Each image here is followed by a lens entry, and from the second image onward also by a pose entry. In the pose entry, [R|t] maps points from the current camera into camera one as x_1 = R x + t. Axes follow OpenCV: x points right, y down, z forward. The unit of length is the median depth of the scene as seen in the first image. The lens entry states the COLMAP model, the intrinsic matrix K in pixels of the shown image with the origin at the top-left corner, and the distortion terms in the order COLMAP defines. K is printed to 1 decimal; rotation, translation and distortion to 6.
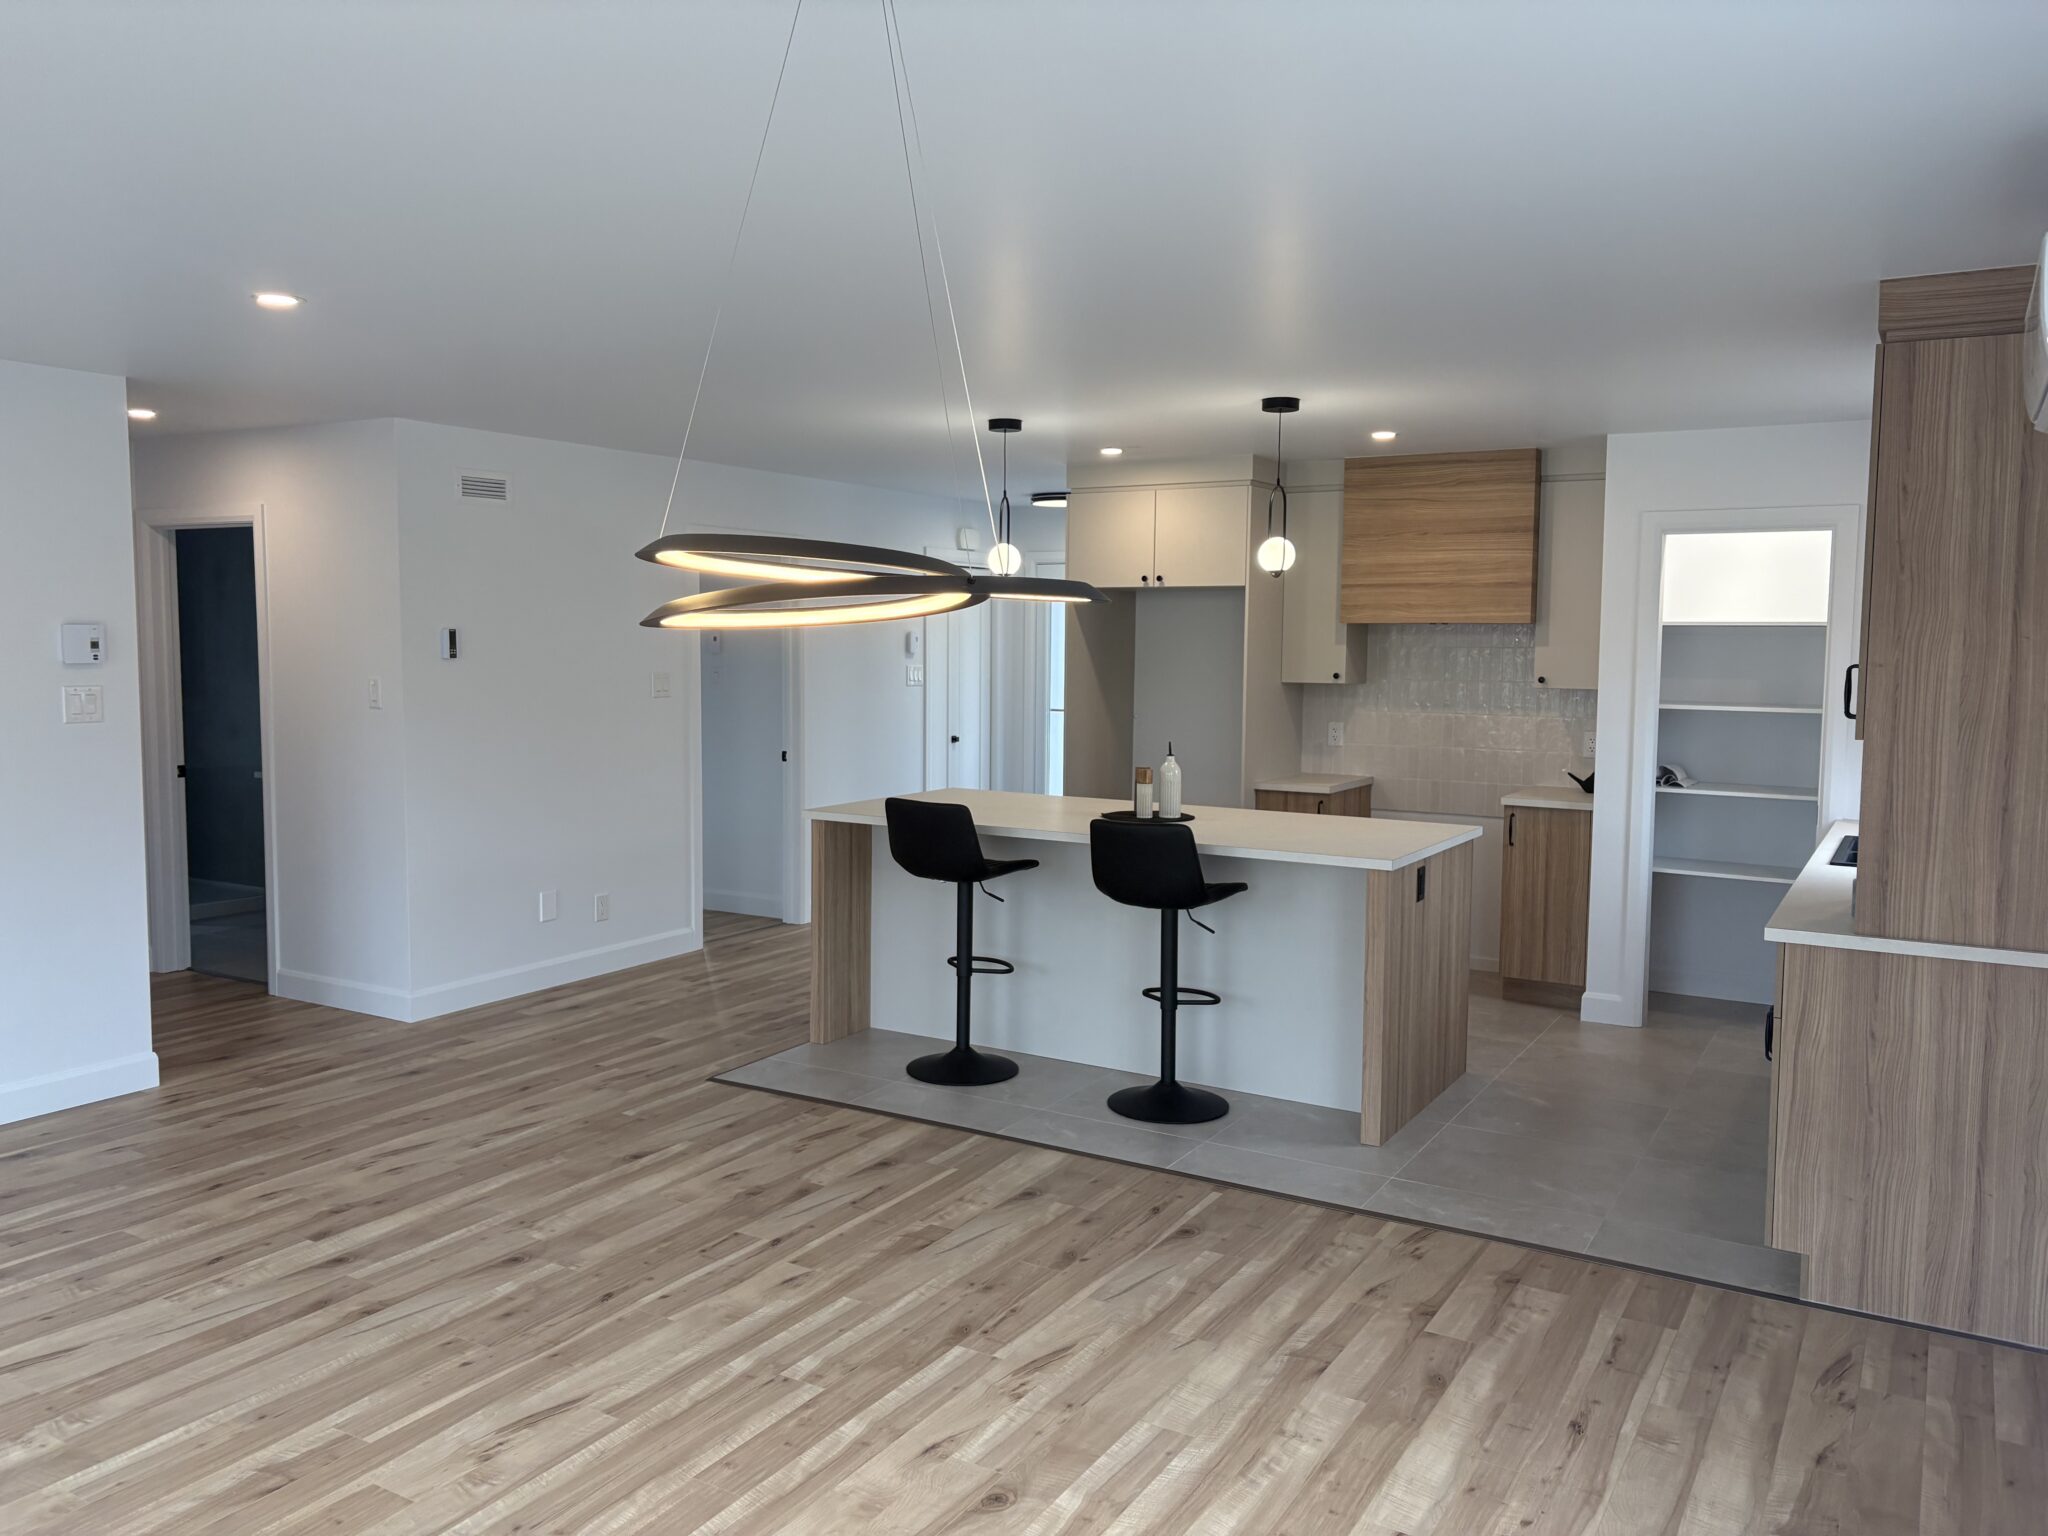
lens RADIAL K [[1547.7, 0, 1024.0], [0, 1547.7, 768.0], [0, 0, 1]] dist [0.036425, -0.036327]
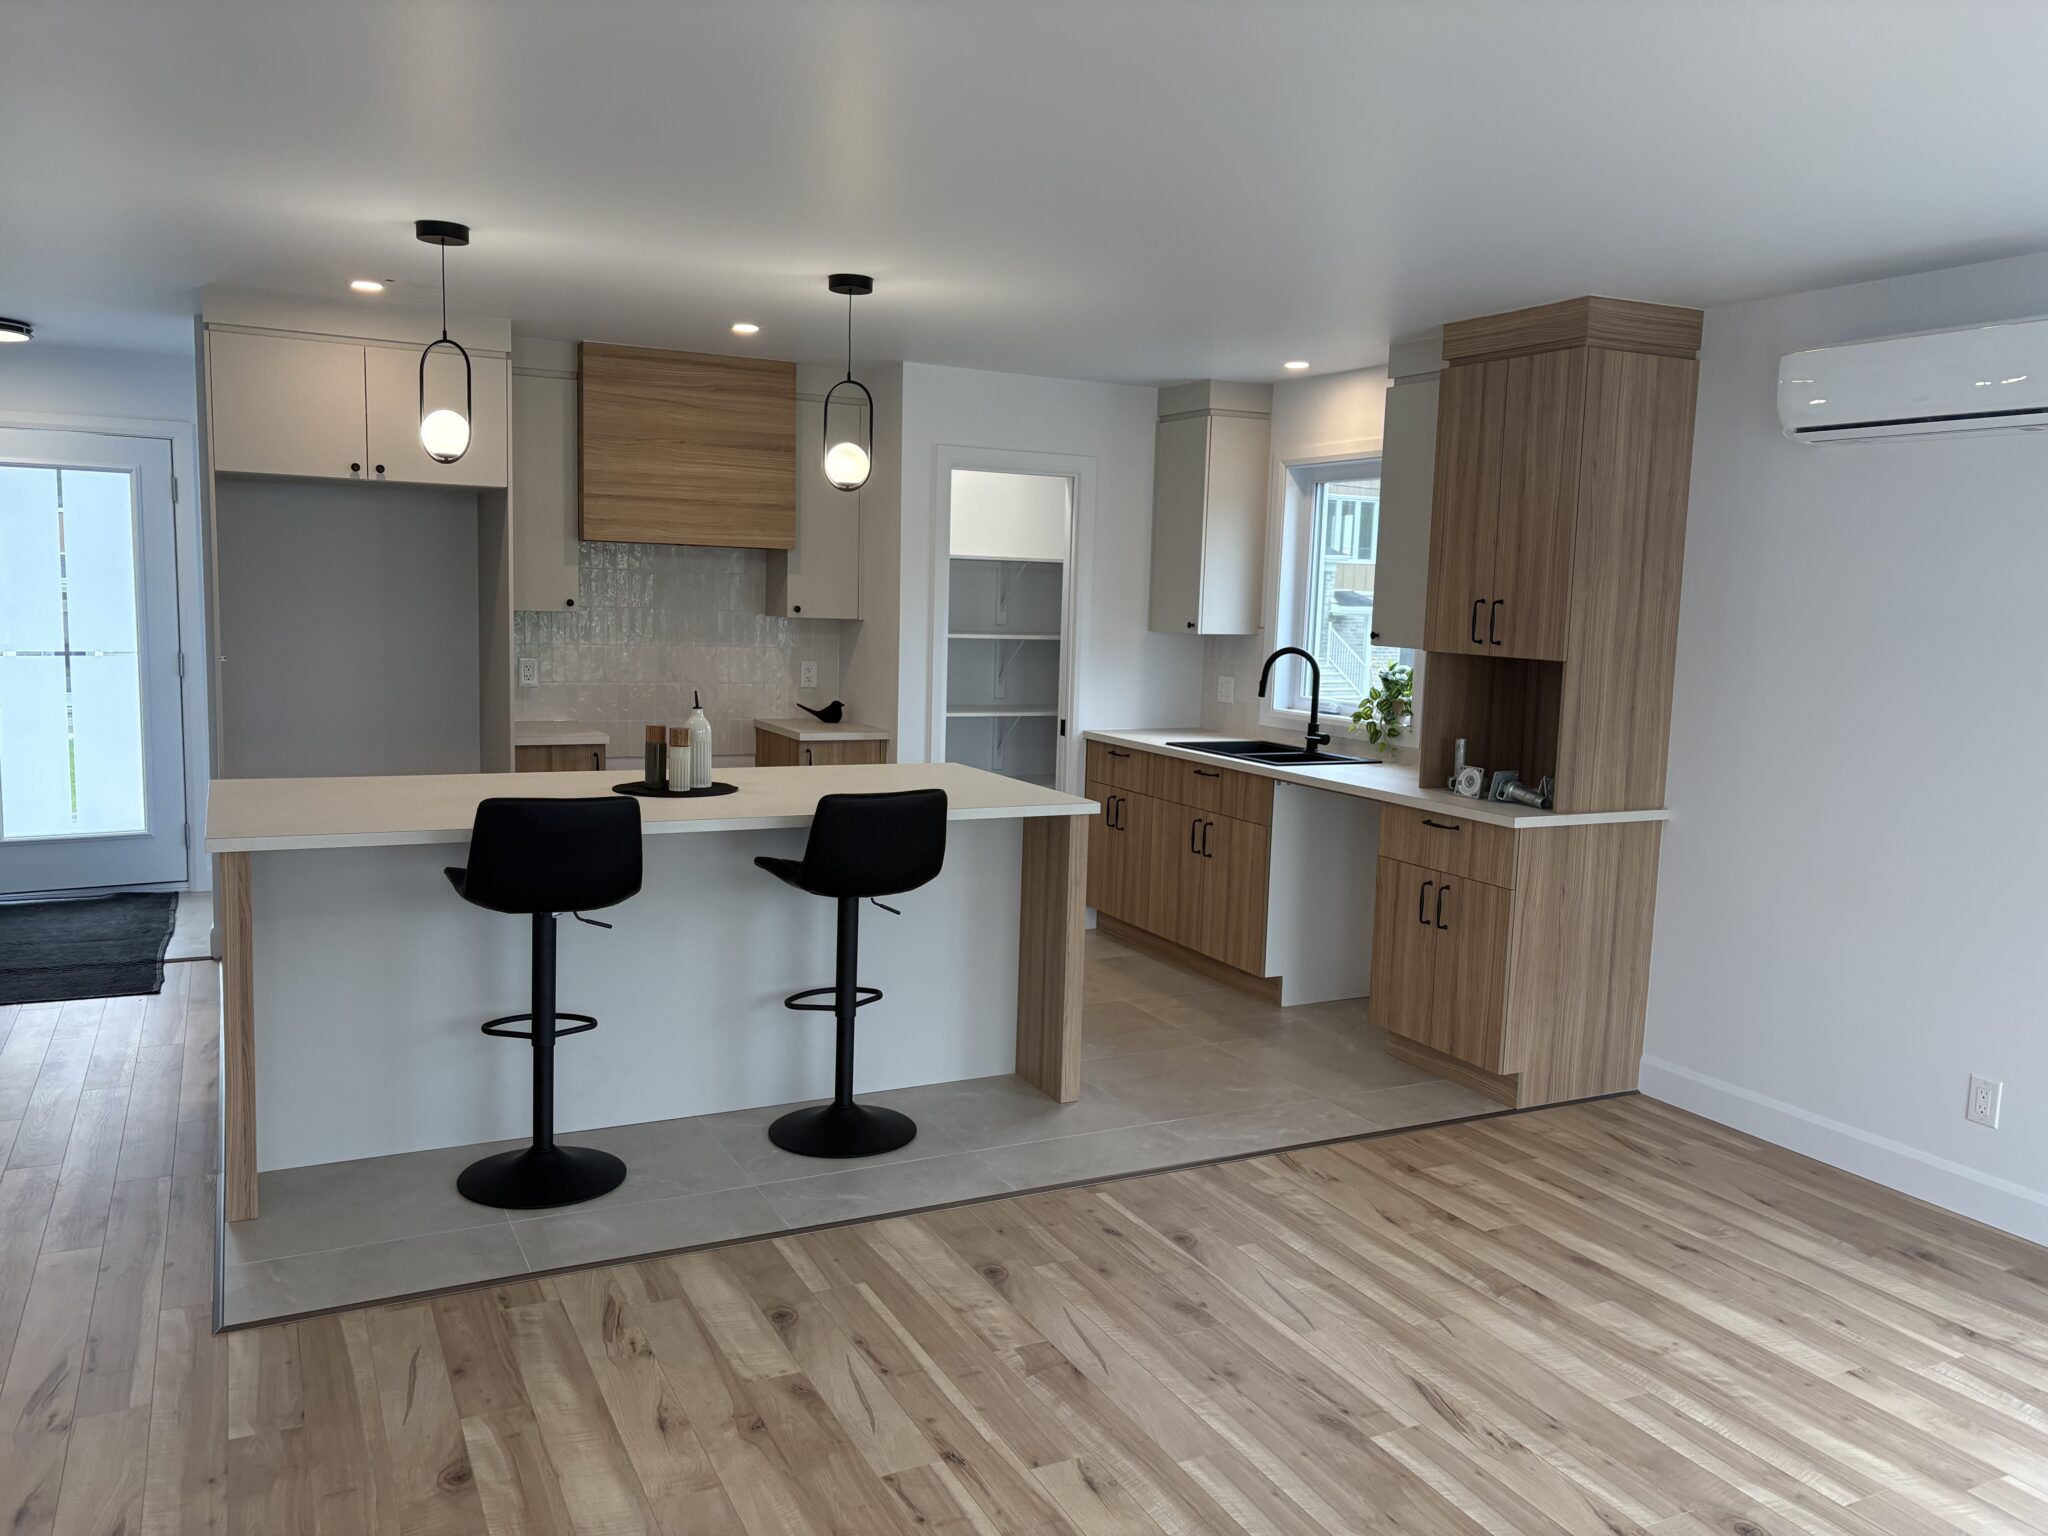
lens RADIAL K [[1547.7, 0, 1024.0], [0, 1547.7, 768.0], [0, 0, 1]] dist [0.036425, -0.036327]
pose [[0.535904, -0.090379, 0.839428, -0.671554], [0.046277, 0.995904, 0.077683, -0.043590], [-0.843010, -0.002784, 0.537891, 0.602323]]
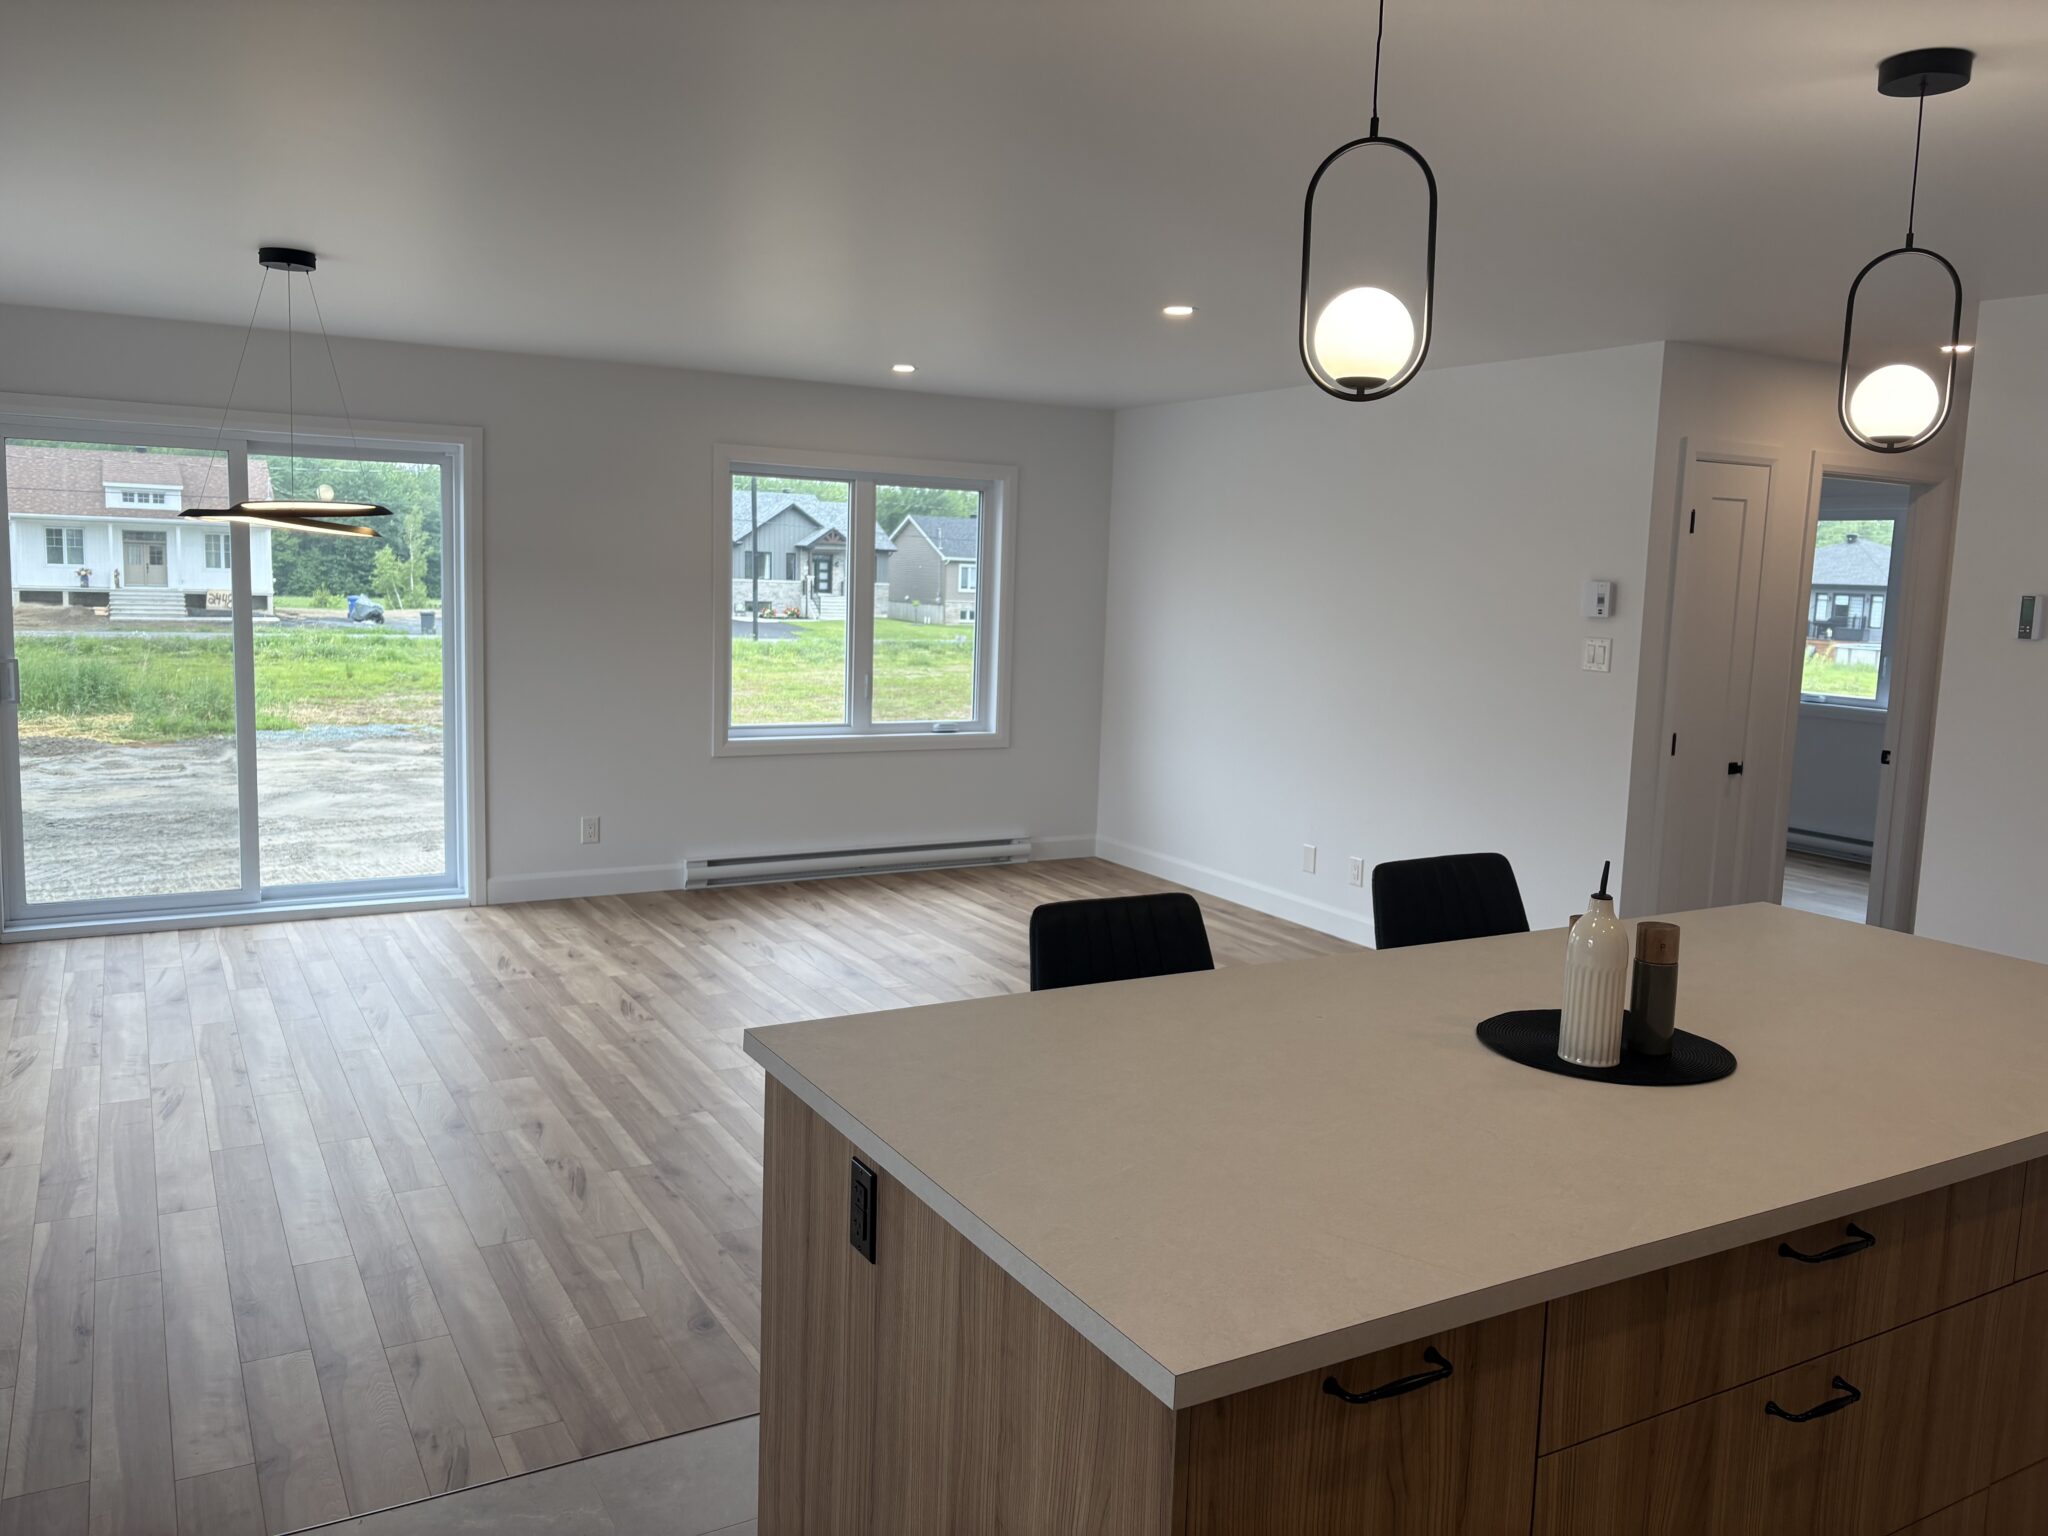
lens RADIAL K [[1547.7, 0, 1024.0], [0, 1547.7, 768.0], [0, 0, 1]] dist [0.036425, -0.036327]
pose [[-0.486709, 0.087693, -0.869152, 0.681951], [-0.112769, 0.980317, 0.162057, -0.117730], [0.866255, 0.176888, -0.467240, 1.462039]]
